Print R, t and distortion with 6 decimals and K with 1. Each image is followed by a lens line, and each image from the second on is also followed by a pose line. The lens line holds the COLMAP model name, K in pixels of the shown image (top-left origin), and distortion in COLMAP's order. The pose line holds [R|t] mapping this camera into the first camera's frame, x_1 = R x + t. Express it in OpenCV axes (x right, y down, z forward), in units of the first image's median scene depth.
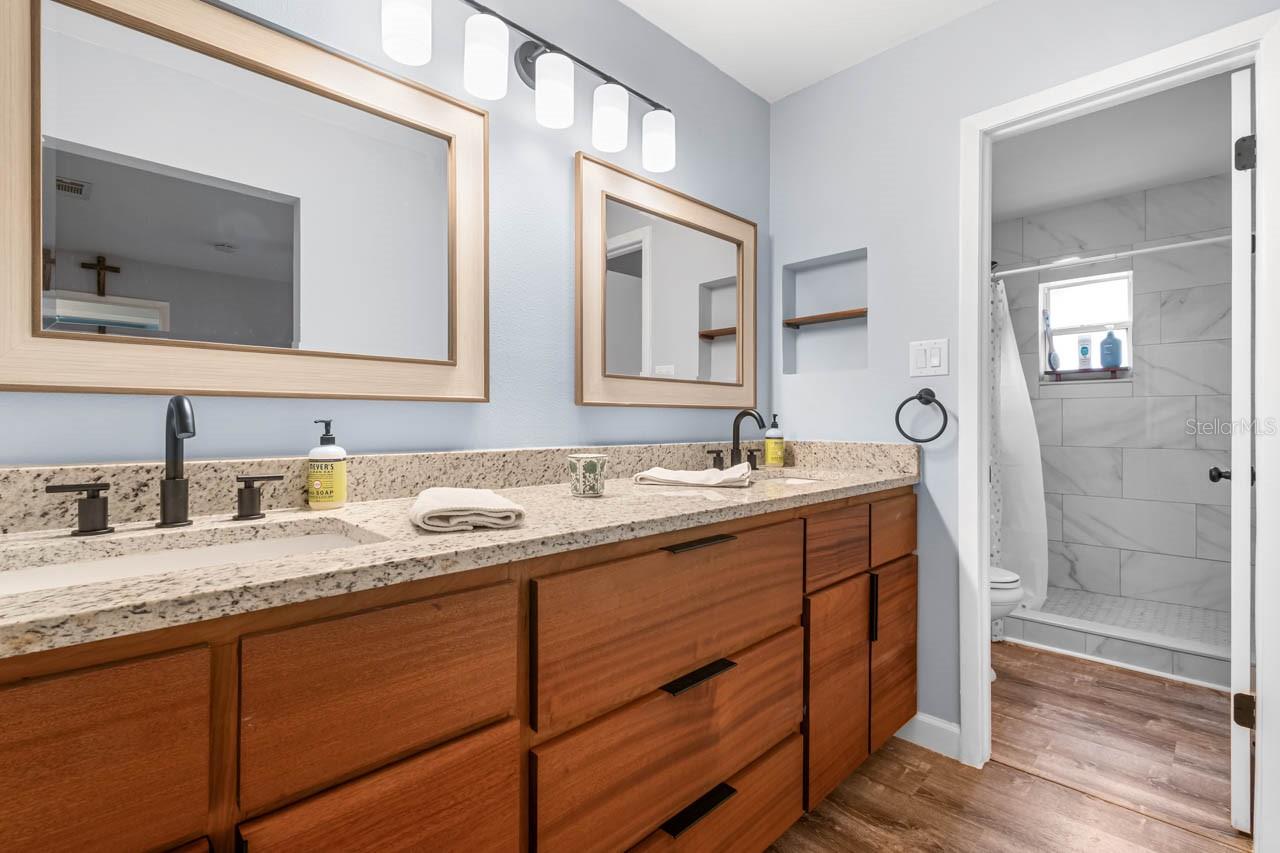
lens RADIAL K [[581.0, 0, 621.1], [0, 581.0, 419.1], [0, 0, 1]] dist [0.010059, -0.003694]
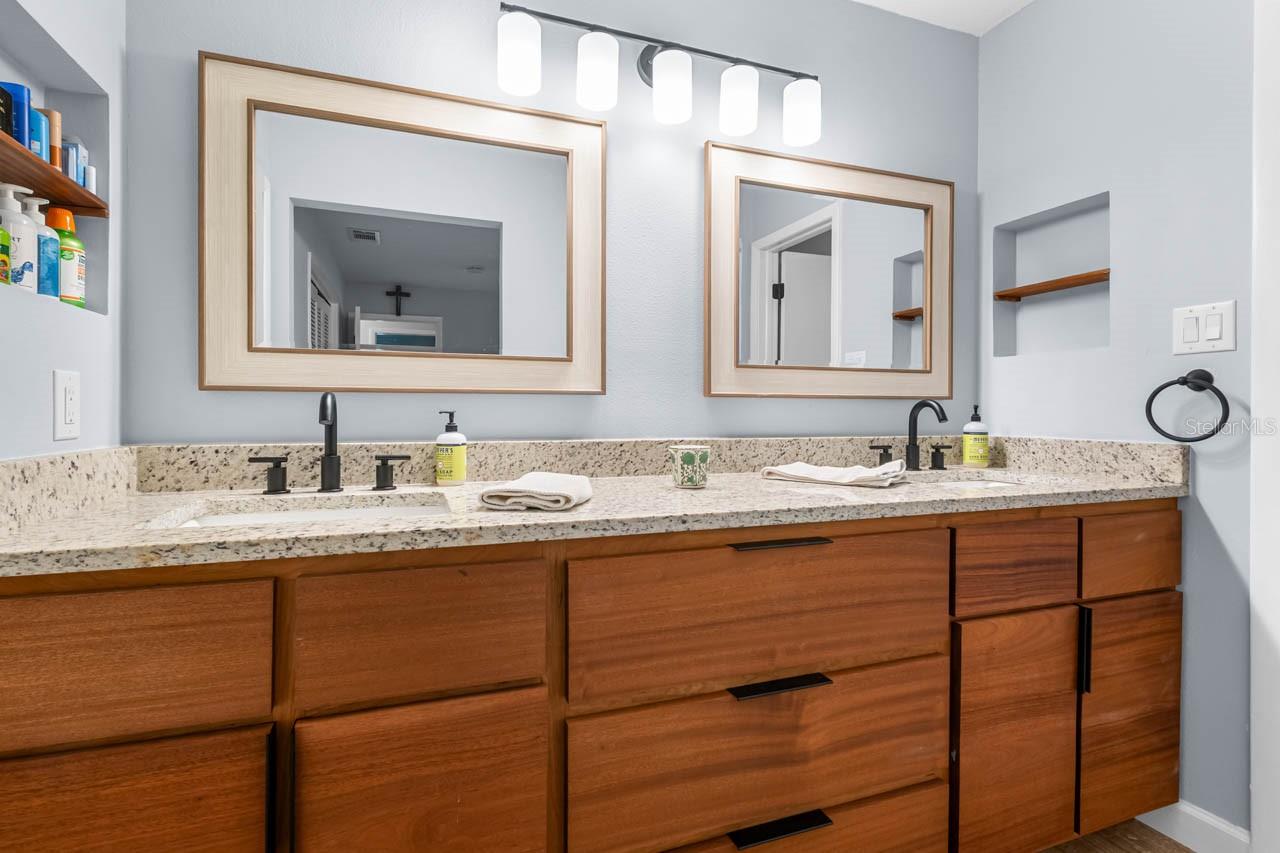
lens RADIAL K [[581.0, 0, 620.9], [0, 581.0, 412.2], [0, 0, 1]] dist [0.010059, -0.003694]
pose [[0.919242, 0.000652, -0.393692, 0.226997], [-0.000355, 1.000000, 0.000826, 0.002408], [0.393692, -0.000619, 0.919242, 0.036953]]
